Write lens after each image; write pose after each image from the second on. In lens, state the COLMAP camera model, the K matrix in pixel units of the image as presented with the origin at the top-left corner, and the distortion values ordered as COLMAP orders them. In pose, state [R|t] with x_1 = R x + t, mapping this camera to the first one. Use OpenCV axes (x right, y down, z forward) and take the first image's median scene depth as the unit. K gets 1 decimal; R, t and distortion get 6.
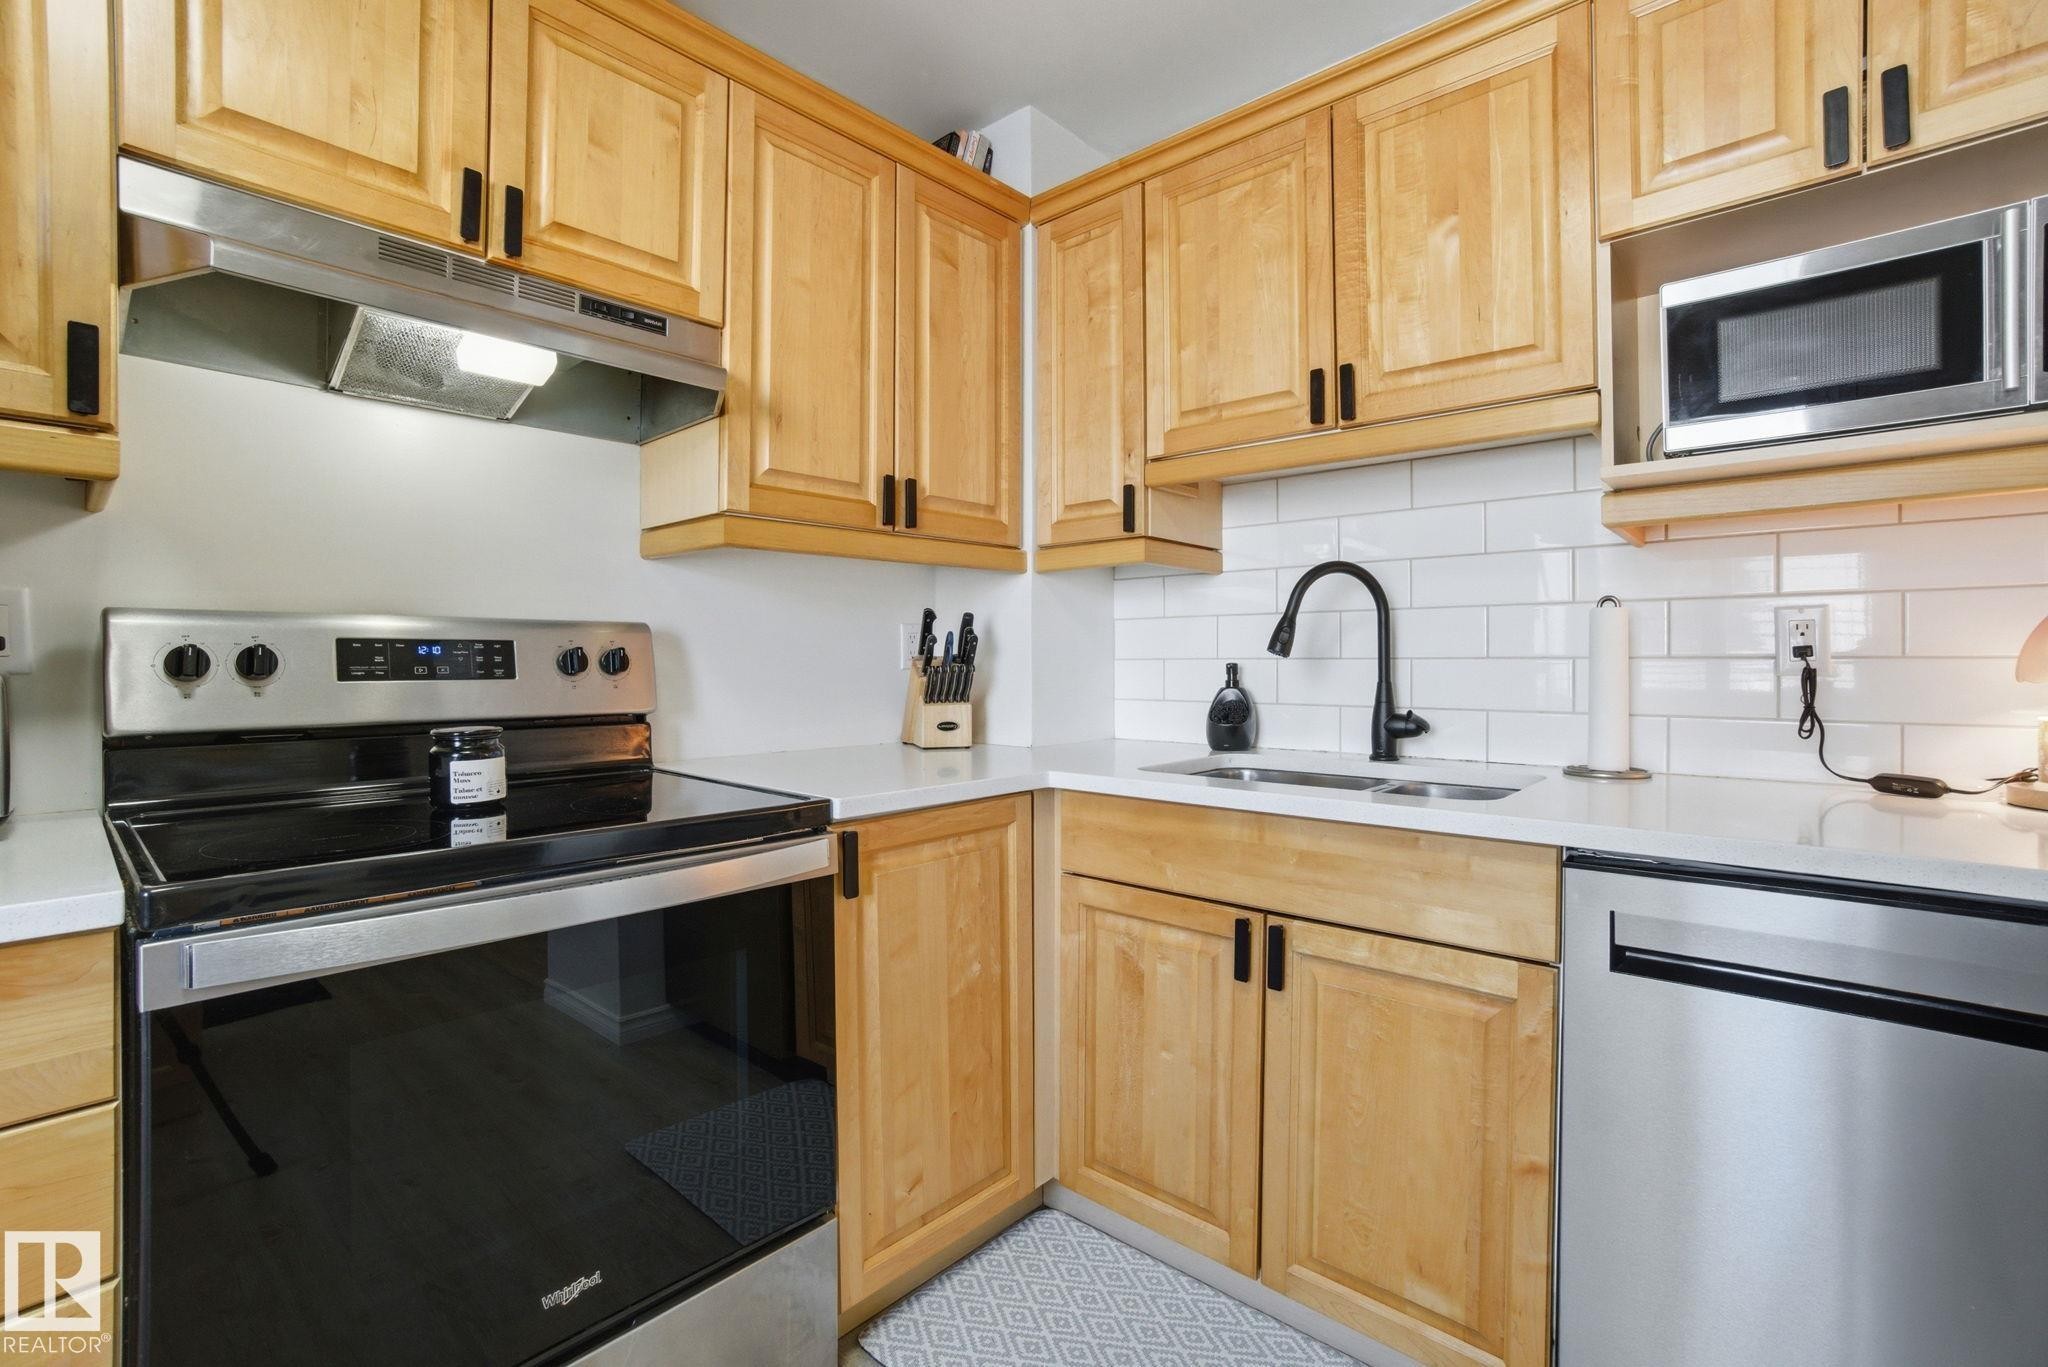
lens RADIAL K [[937.3, 0, 1027.5], [0, 937.3, 672.5], [0, 0, 1]] dist [-0.002595, 0.014707]
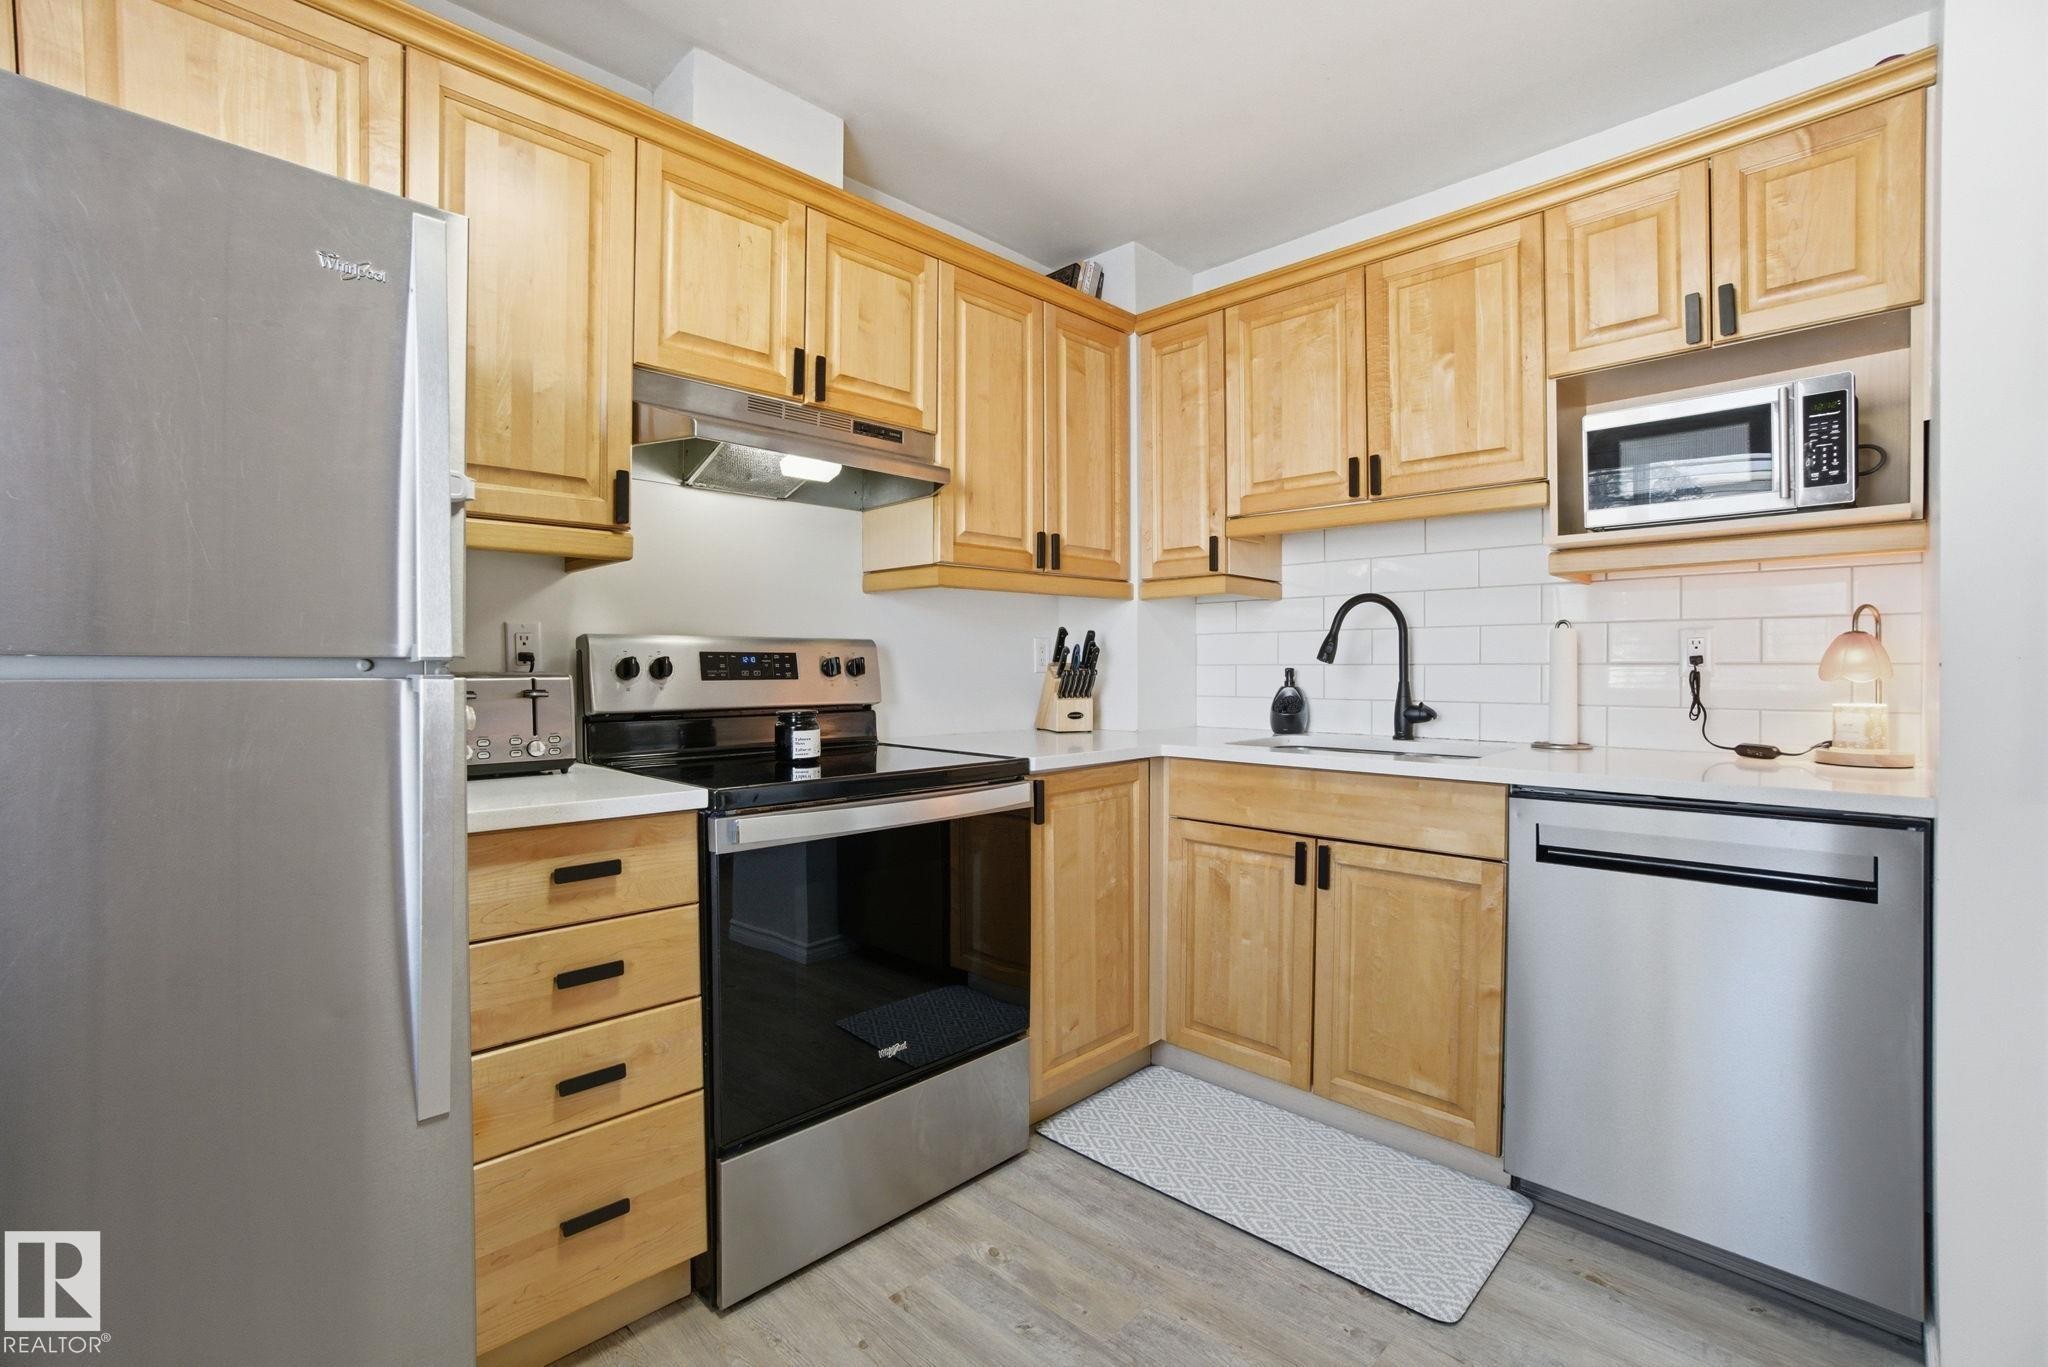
lens RADIAL K [[1001.8, 0, 1024.0], [0, 1001.8, 683.5], [0, 0, 1]] dist [0.013953, 0.000851]
pose [[0.999656, 0.000021, -0.026227, -0.154956], [0.000141, 0.999981, 0.006174, 0.004077], [0.026226, -0.006175, 0.999637, -0.553010]]
